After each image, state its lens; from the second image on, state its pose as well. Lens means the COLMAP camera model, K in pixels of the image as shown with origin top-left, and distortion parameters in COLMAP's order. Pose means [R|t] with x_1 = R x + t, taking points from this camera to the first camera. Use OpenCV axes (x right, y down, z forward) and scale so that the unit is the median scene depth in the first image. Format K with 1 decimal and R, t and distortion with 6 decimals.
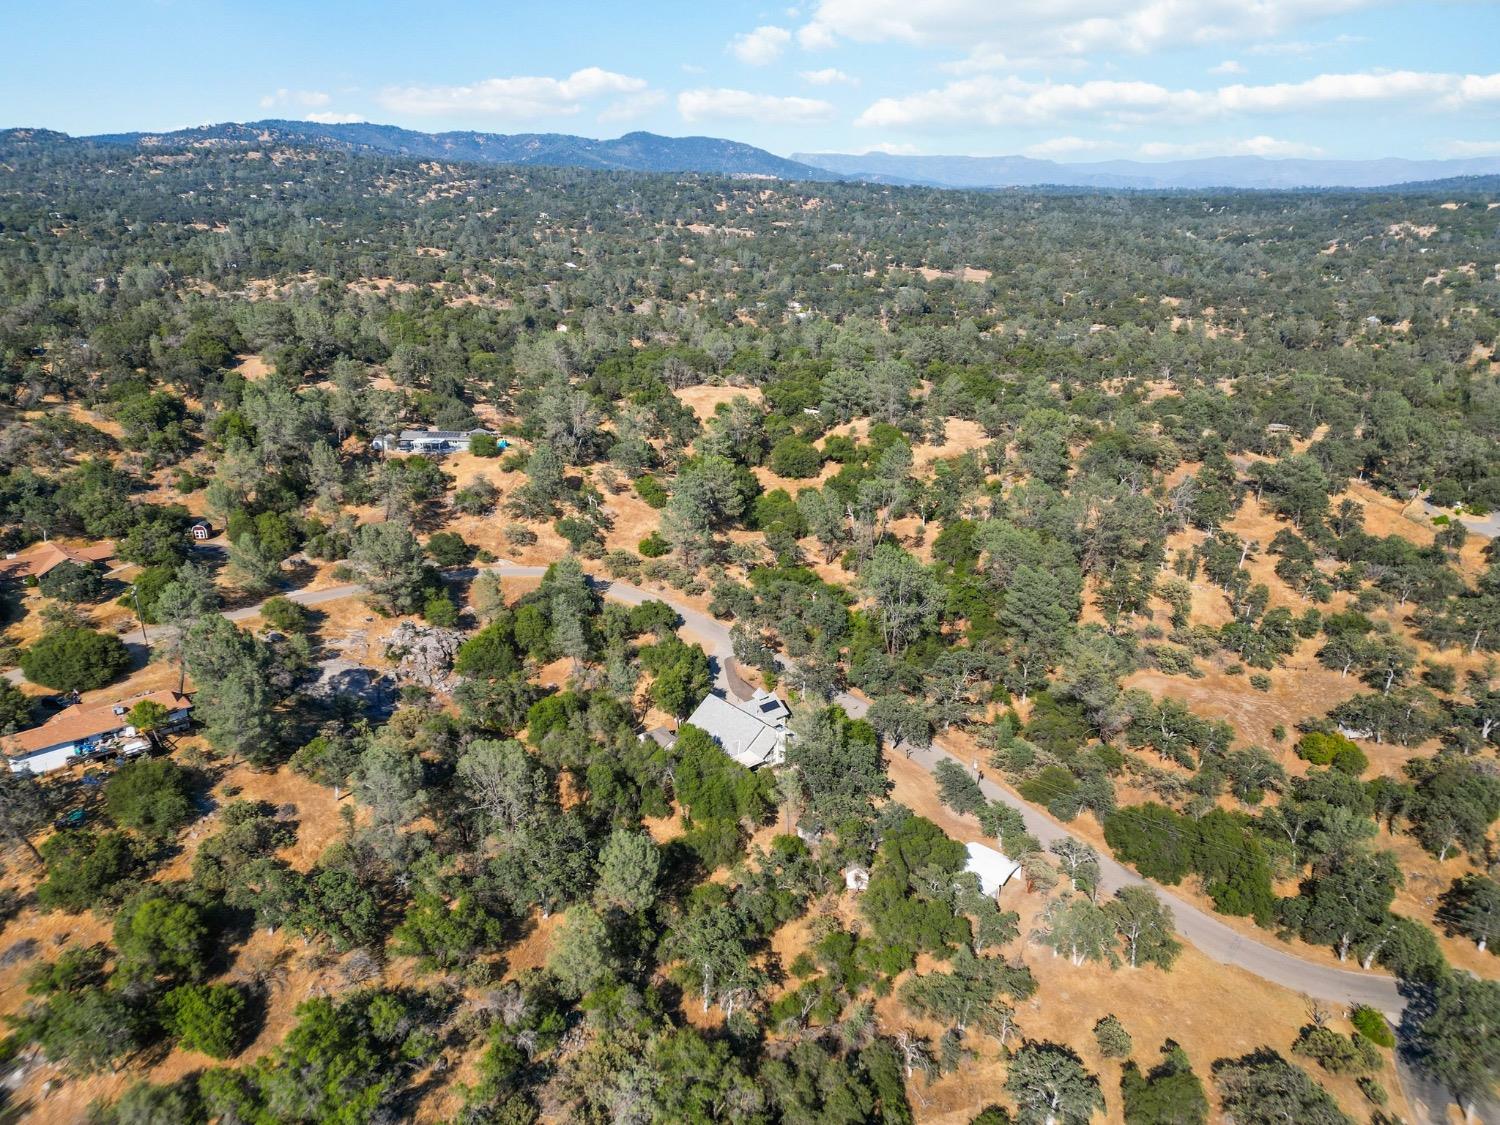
lens RADIAL K [[1045.5, 0, 750.0], [0, 1045.5, 562.5], [0, 0, 1]] dist [0.034214, 0.000308]
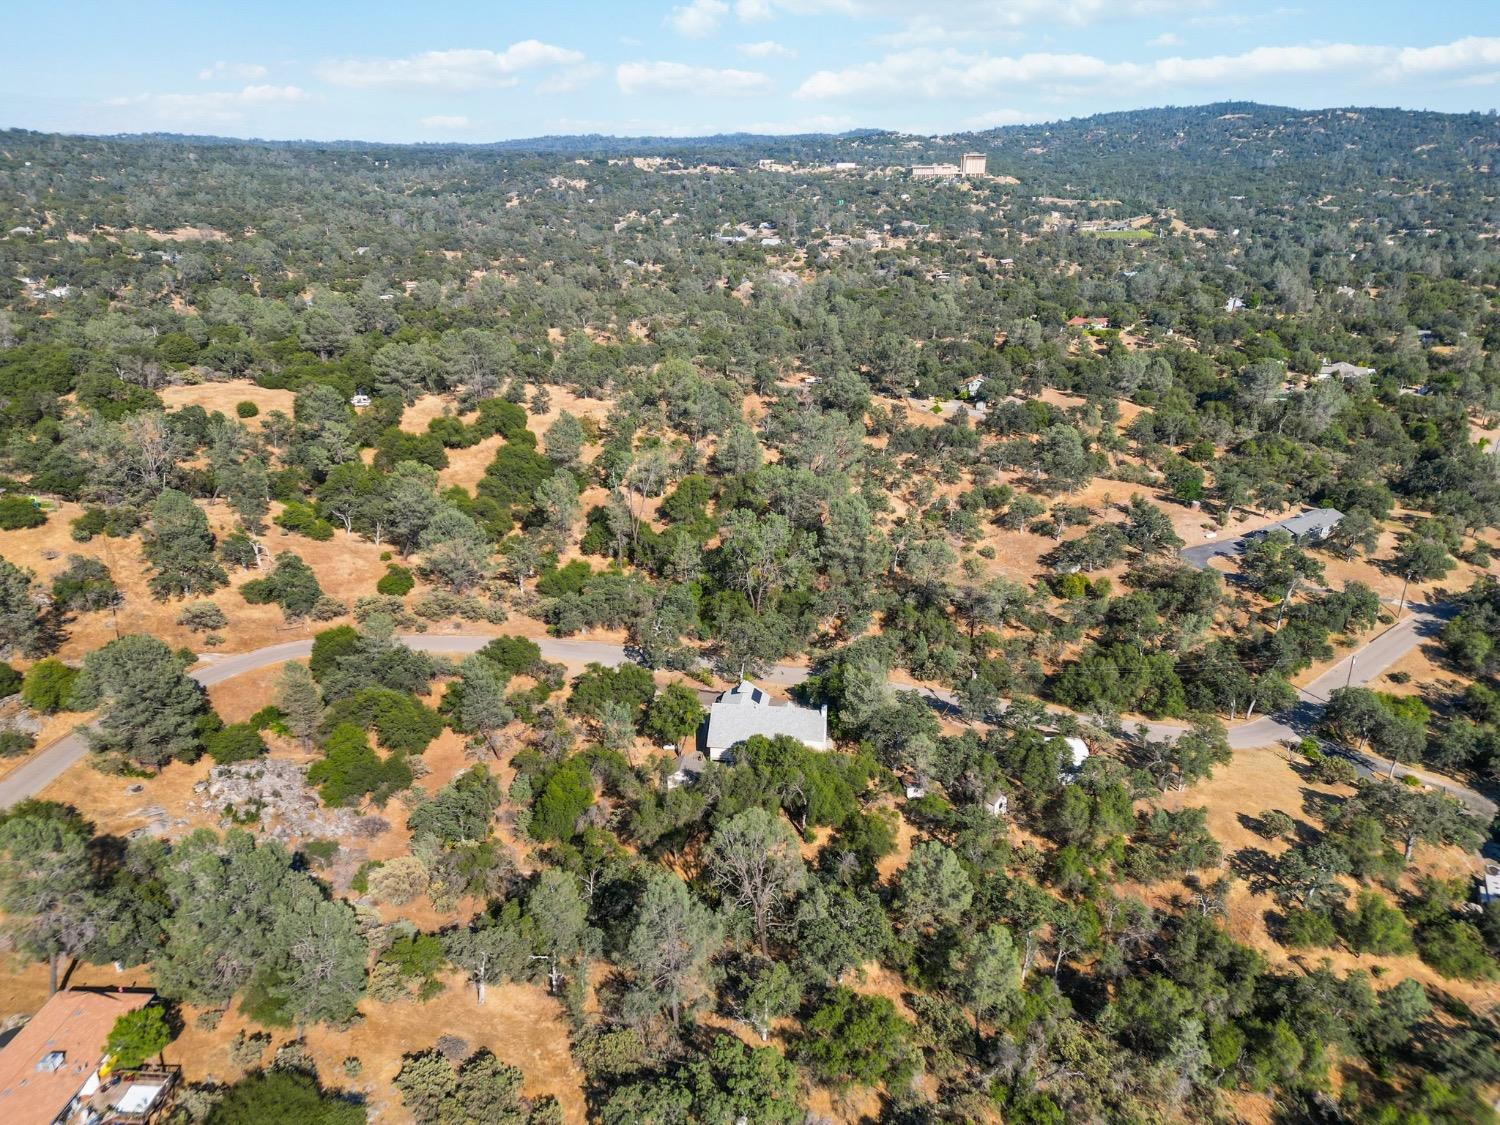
lens RADIAL K [[1038.8, 0, 749.5], [0, 1038.8, 566.5], [0, 0, 1]] dist [0.069497, -0.067505]
pose [[0.733143, -0.247128, 0.633584, -0.444787], [0.217796, 0.967891, 0.125505, -0.077889], [-0.644256, 0.045979, 0.763426, 0.222604]]
